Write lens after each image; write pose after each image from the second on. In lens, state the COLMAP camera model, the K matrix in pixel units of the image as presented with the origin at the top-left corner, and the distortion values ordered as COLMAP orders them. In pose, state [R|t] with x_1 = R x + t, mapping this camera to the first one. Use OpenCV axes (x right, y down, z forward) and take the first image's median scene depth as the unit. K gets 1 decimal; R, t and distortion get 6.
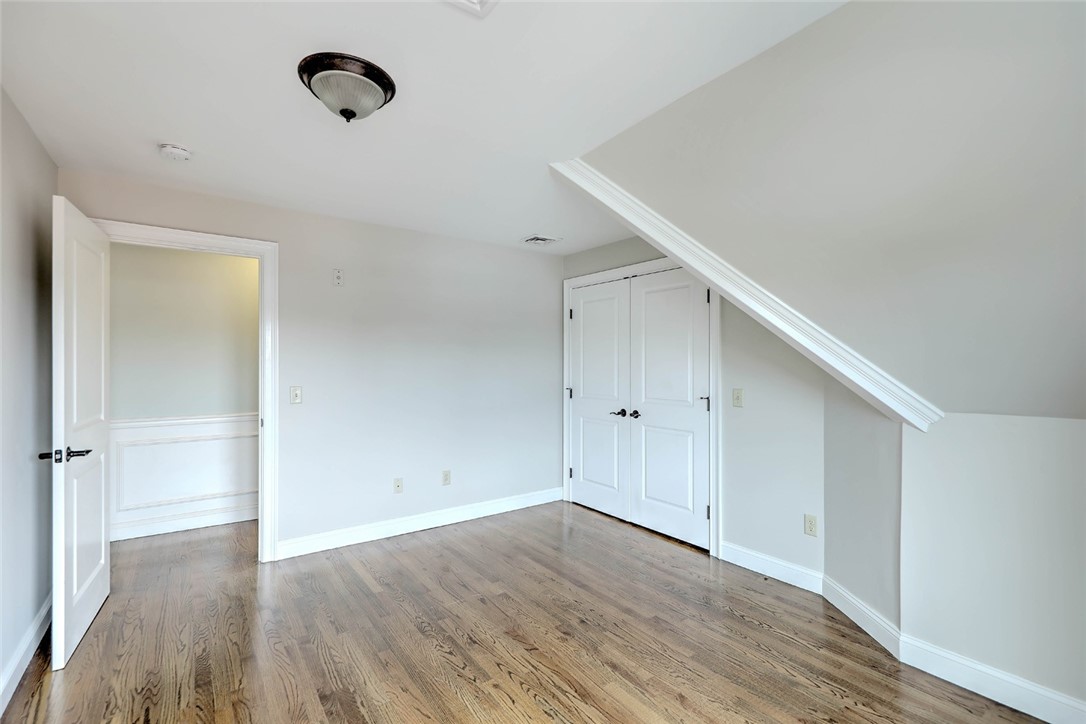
lens RADIAL K [[483.3, 0, 541.3], [0, 483.3, 362.5], [0, 0, 1]] dist [-0.006444, -0.000358]
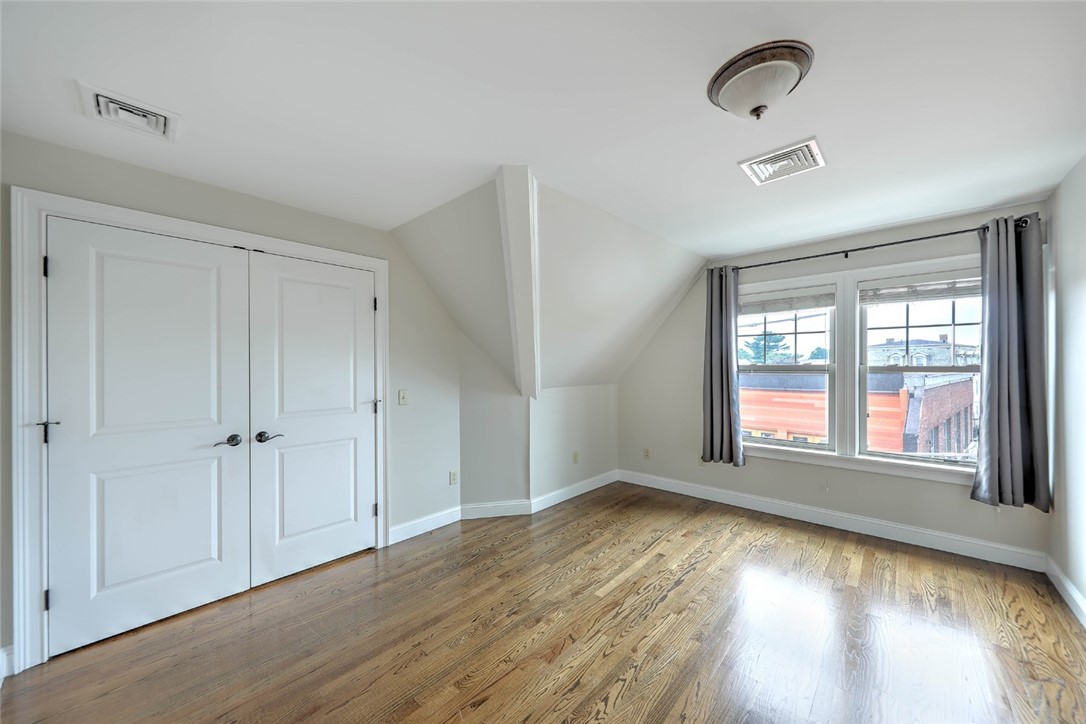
lens RADIAL K [[405.7, 0, 525.3], [0, 405.7, 366.9], [0, 0, 1]] dist [0.000181, -0.000307]
pose [[-0.187855, 0.000936, 0.982196, -0.723611], [0.003082, 0.999995, -0.000364, 0.000446], [-0.982192, 0.002959, -0.187857, 1.048144]]
